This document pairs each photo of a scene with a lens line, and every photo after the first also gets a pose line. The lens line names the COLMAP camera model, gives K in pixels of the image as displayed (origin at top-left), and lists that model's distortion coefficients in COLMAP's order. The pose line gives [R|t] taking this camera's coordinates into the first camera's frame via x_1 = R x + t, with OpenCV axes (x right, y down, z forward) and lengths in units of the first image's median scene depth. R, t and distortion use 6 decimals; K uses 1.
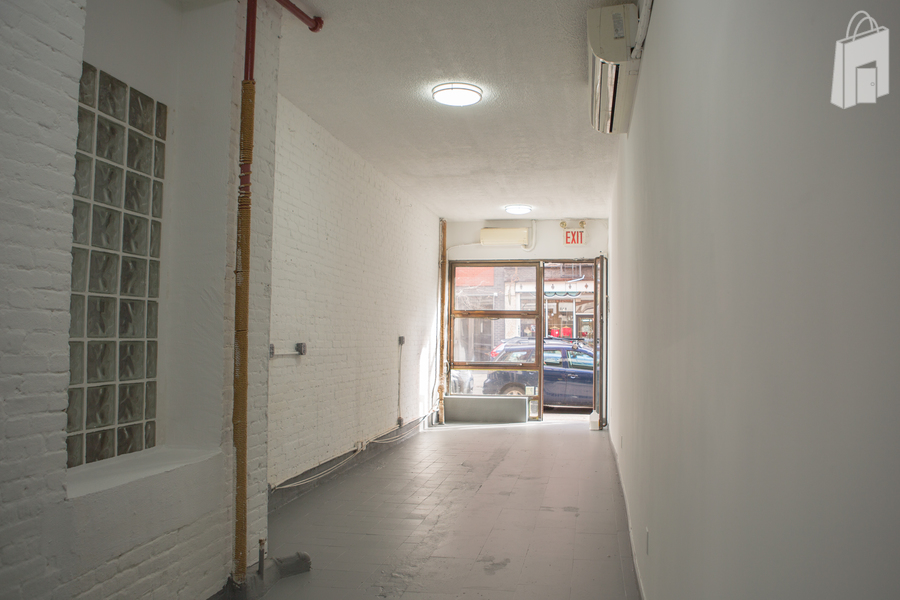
lens RADIAL K [[705.7, 0, 455.0], [0, 705.7, 297.4], [0, 0, 1]] dist [-0.069885, 0.007559]
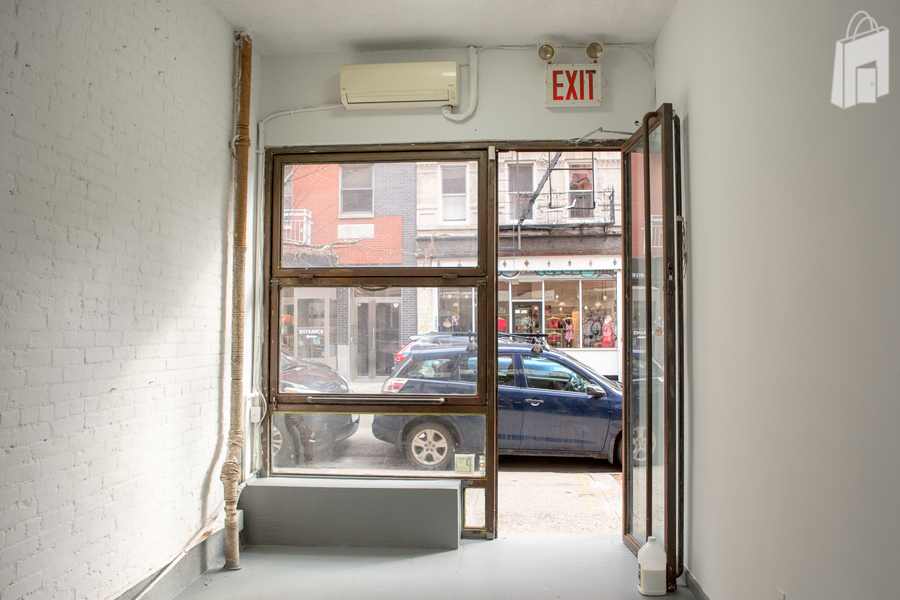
lens RADIAL K [[705.7, 0, 455.0], [0, 705.7, 297.4], [0, 0, 1]] dist [-0.069885, 0.007559]
pose [[0.993141, -0.003936, 0.116857, 0.053352], [0.003131, 0.999970, 0.007069, 0.033219], [-0.116881, -0.006655, 0.993124, 0.596687]]
